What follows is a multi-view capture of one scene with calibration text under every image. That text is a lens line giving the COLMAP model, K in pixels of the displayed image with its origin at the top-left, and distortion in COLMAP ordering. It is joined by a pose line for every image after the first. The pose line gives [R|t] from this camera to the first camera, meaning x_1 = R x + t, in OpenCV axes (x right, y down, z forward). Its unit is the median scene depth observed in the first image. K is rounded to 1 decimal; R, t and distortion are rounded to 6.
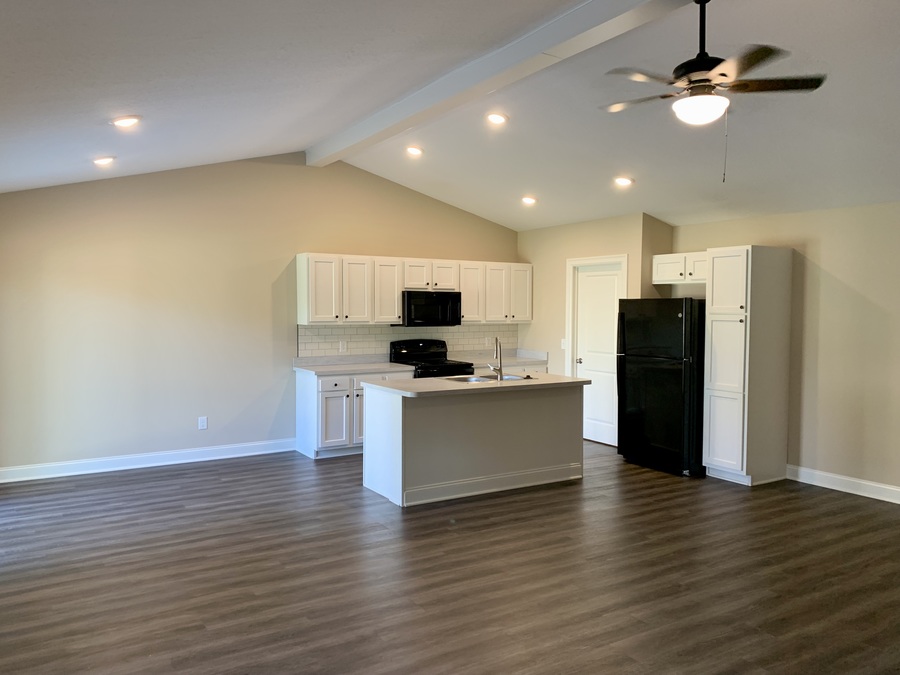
lens RADIAL K [[692.1, 0, 445.8], [0, 692.1, 337.1], [0, 0, 1]] dist [0.046143, -0.034512]
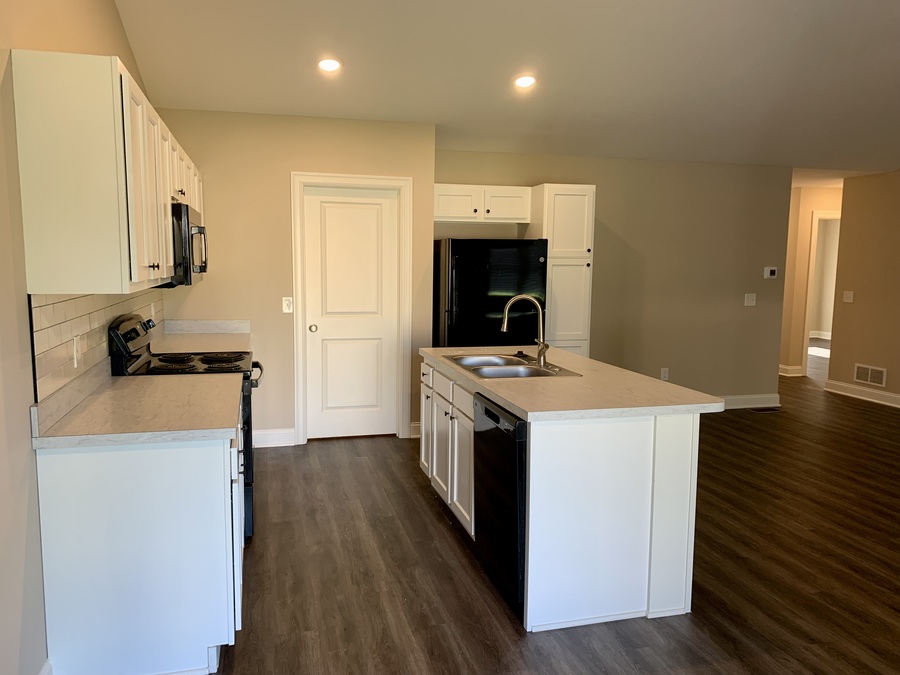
lens RADIAL K [[692.1, 0, 445.8], [0, 692.1, 337.1], [0, 0, 1]] dist [0.046143, -0.034512]
pose [[0.285440, -0.110325, 0.952025, -0.905765], [0.033200, 0.993894, 0.105223, -0.051671], [-0.957821, 0.001573, 0.287360, 1.503746]]
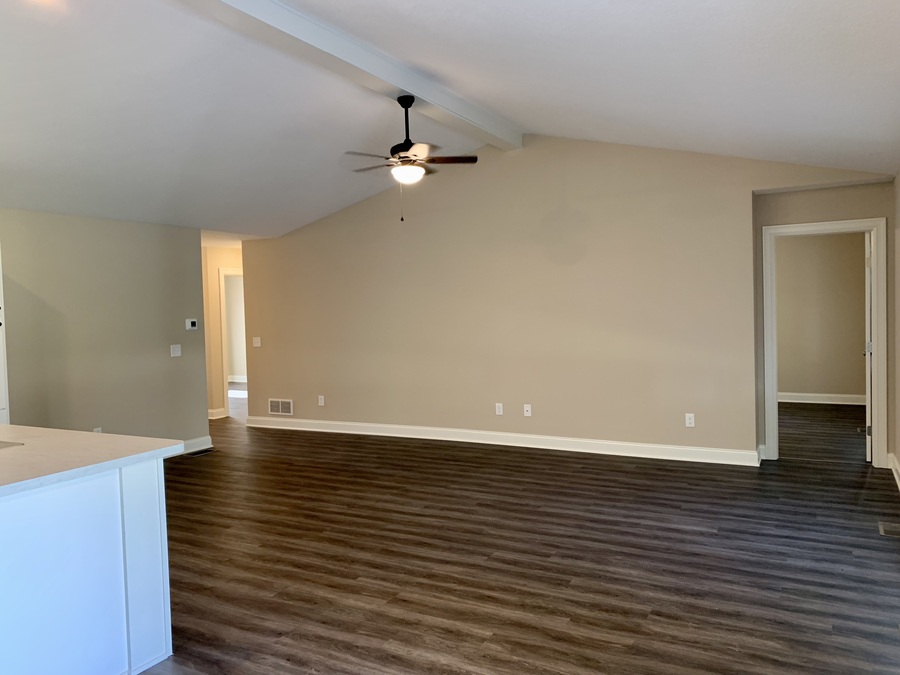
lens RADIAL K [[692.1, 0, 445.8], [0, 692.1, 337.1], [0, 0, 1]] dist [0.046143, -0.034512]
pose [[-0.493811, -0.027180, 0.869144, -0.957513], [0.064831, 0.995579, 0.067968, -0.048846], [-0.867149, 0.089911, -0.489866, 1.556256]]
